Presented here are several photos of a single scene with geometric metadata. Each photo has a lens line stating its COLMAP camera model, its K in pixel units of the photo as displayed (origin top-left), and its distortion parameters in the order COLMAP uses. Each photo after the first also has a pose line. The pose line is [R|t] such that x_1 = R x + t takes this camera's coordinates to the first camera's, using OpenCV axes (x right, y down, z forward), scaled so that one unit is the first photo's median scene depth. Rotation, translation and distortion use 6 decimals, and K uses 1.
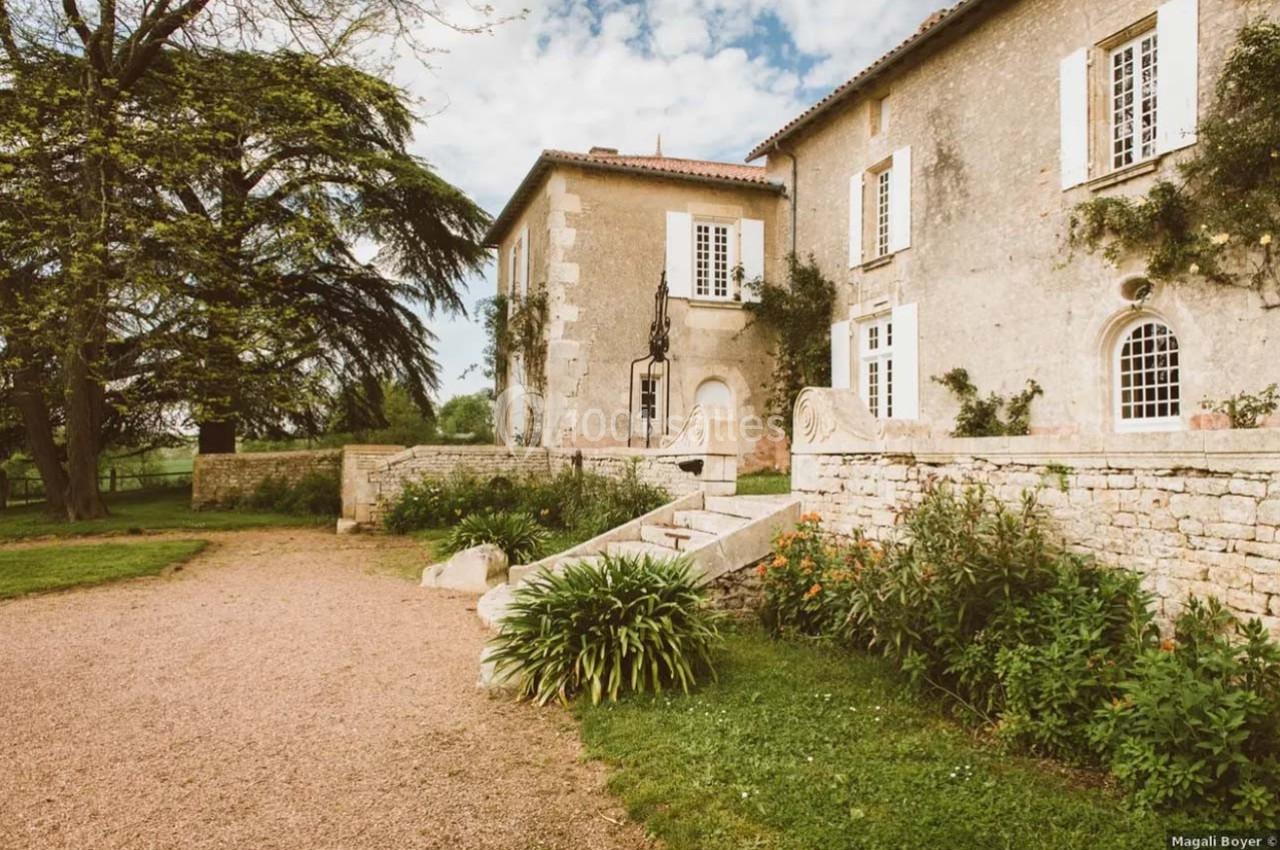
lens RADIAL K [[867.9, 0, 641.2], [0, 867.9, 430.8], [0, 0, 1]] dist [0.013428, -0.004961]
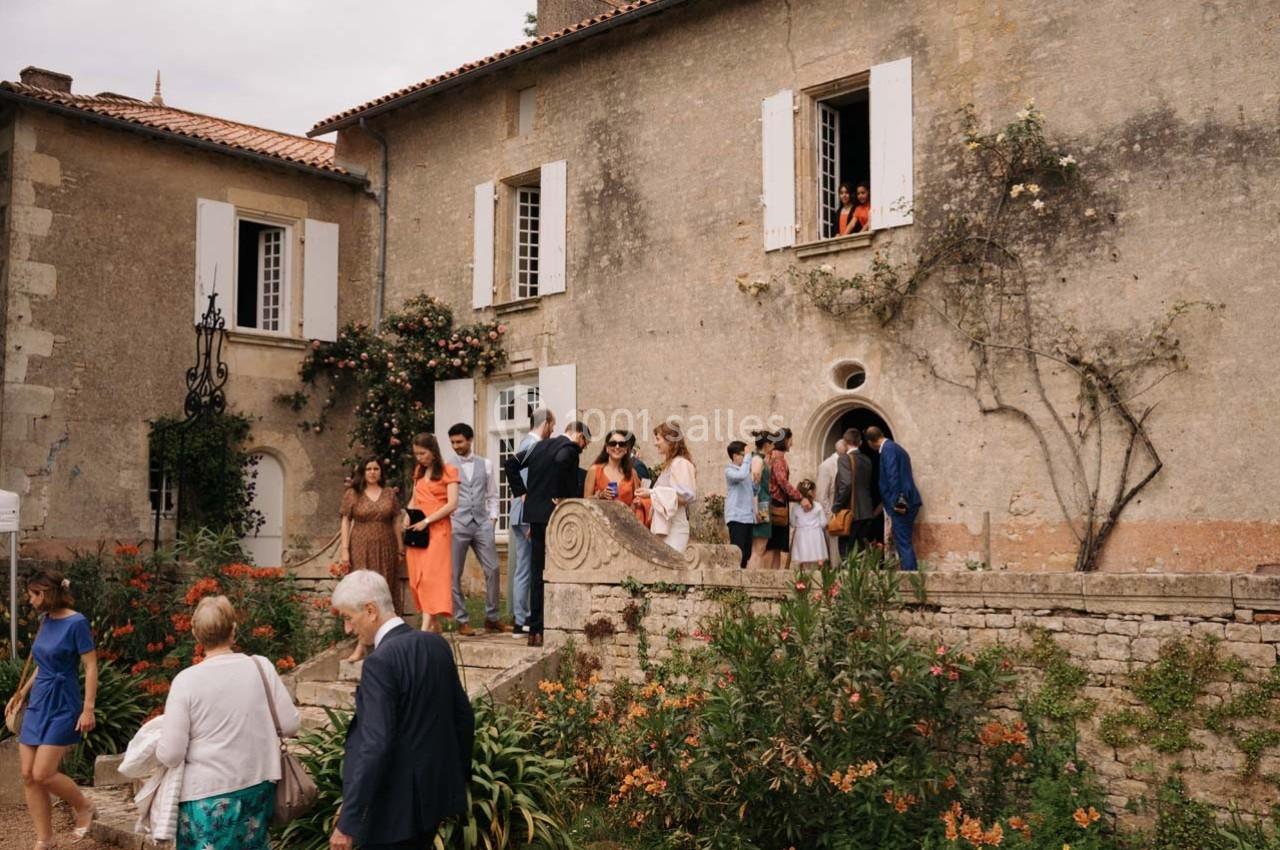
lens RADIAL K [[1329.2, 0, 640.7], [0, 1329.2, 431.4], [0, 0, 1]] dist [-0.000629, 0.000000]
pose [[0.889998, 0.030890, 0.454918, -0.186371], [-0.004521, 0.998251, -0.058940, -0.024068], [-0.455943, 0.050400, 0.888581, -0.070622]]
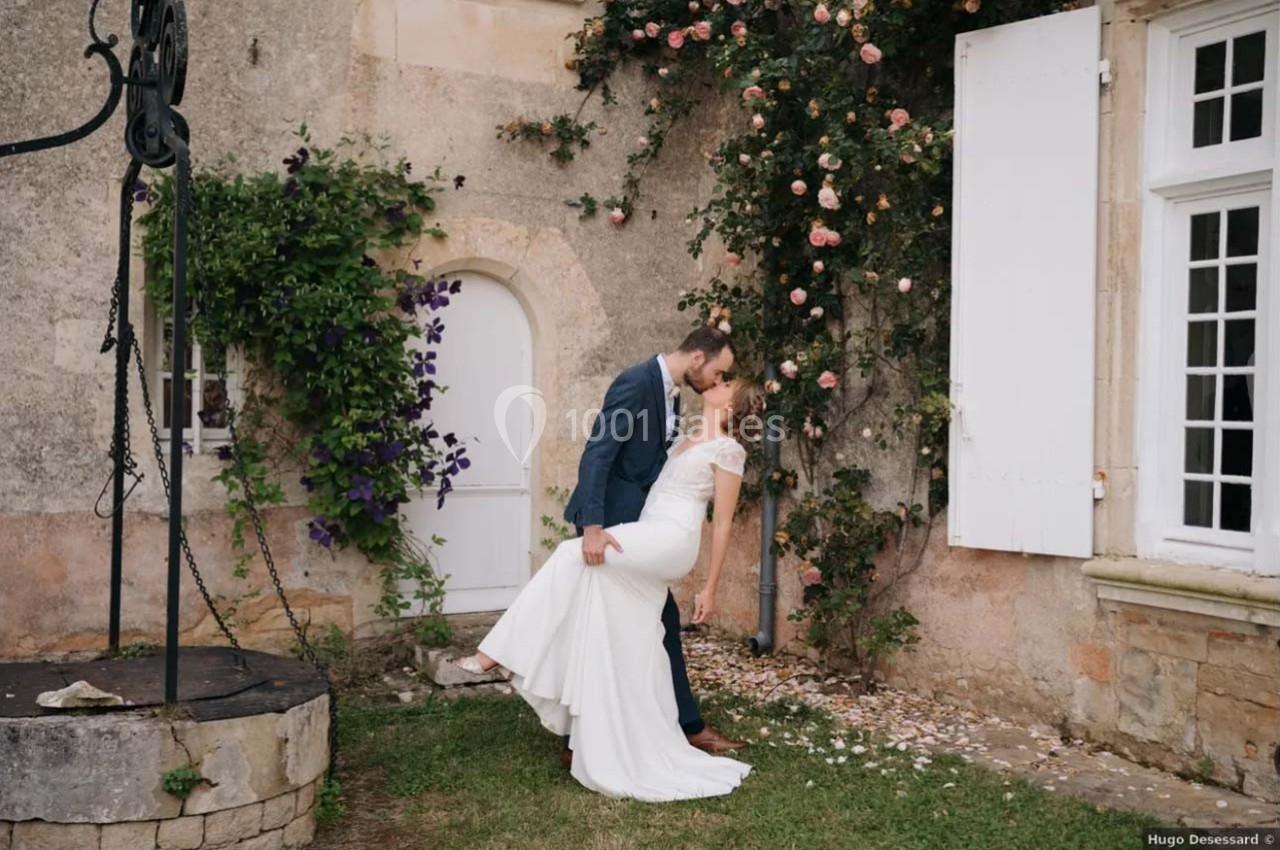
lens RADIAL K [[1329.2, 0, 641.5], [0, 1329.2, 423.3], [0, 0, 1]] dist [-0.000629, 0.000000]
pose [[0.982528, 0.007851, 0.185949, 0.092454], [-0.016212, 0.998922, 0.043486, -0.050037], [-0.185407, -0.045741, 0.981597, 0.918654]]
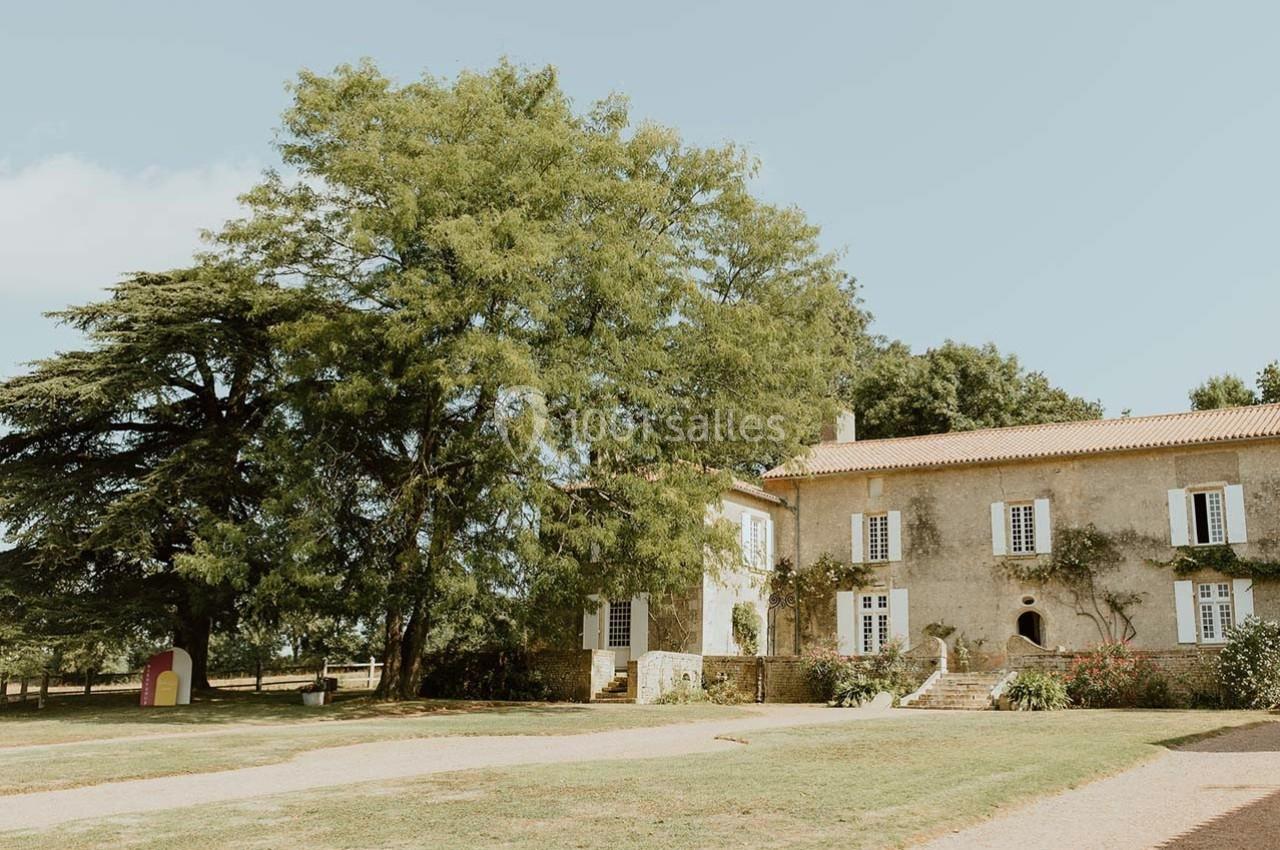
lens RADIAL K [[1329.2, 0, 639.4], [0, 1329.2, 423.5], [0, 0, 1]] dist [-0.000629, 0.000000]
pose [[0.827822, 0.118255, 0.548385, -2.277610], [-0.021773, 0.983566, -0.179230, 0.049964], [-0.560568, 0.136430, 0.816793, -1.452089]]
